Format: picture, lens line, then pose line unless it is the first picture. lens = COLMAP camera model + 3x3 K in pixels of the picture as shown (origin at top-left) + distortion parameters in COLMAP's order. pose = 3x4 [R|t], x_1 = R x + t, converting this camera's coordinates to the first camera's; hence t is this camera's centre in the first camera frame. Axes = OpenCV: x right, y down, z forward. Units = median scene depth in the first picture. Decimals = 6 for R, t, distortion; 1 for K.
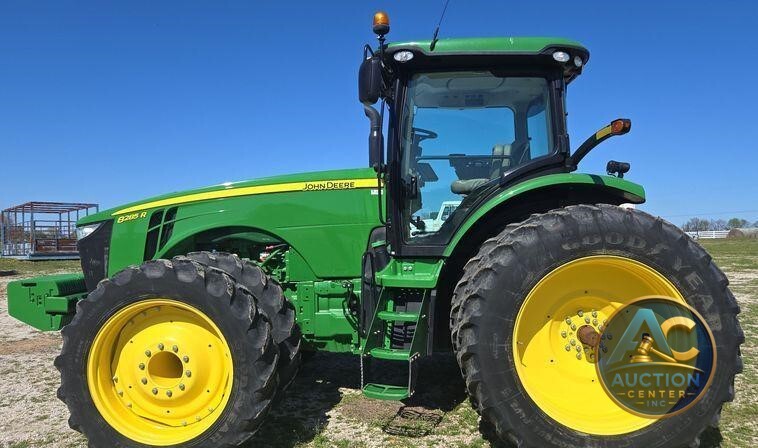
lens RADIAL K [[344.9, 0, 379.0], [0, 344.9, 224.0], [0, 0, 1]] dist [0.000170, 0.000039]
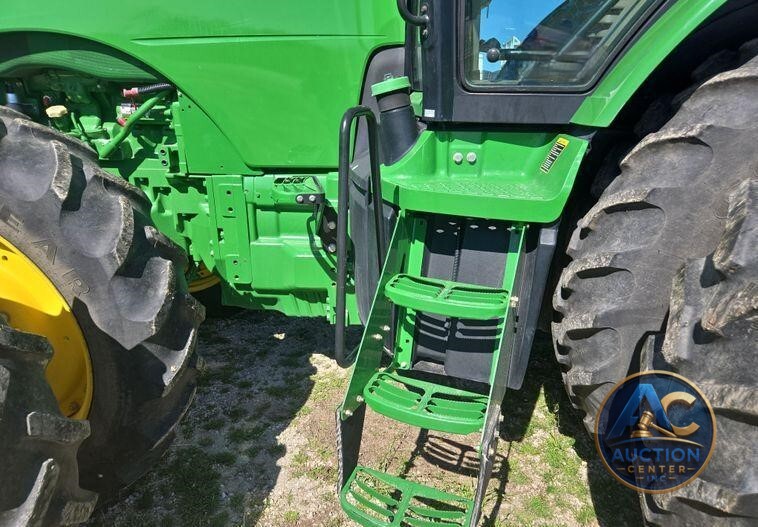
lens RADIAL K [[515.0, 0, 381.2], [0, 515.0, 287.1], [0, 0, 1]] dist [0.041635, -0.002651]
pose [[0.999719, 0.022422, 0.007645, -0.009642], [-0.023620, 0.918805, 0.394005, 0.035470], [0.001810, -0.394075, 0.919077, 0.392407]]
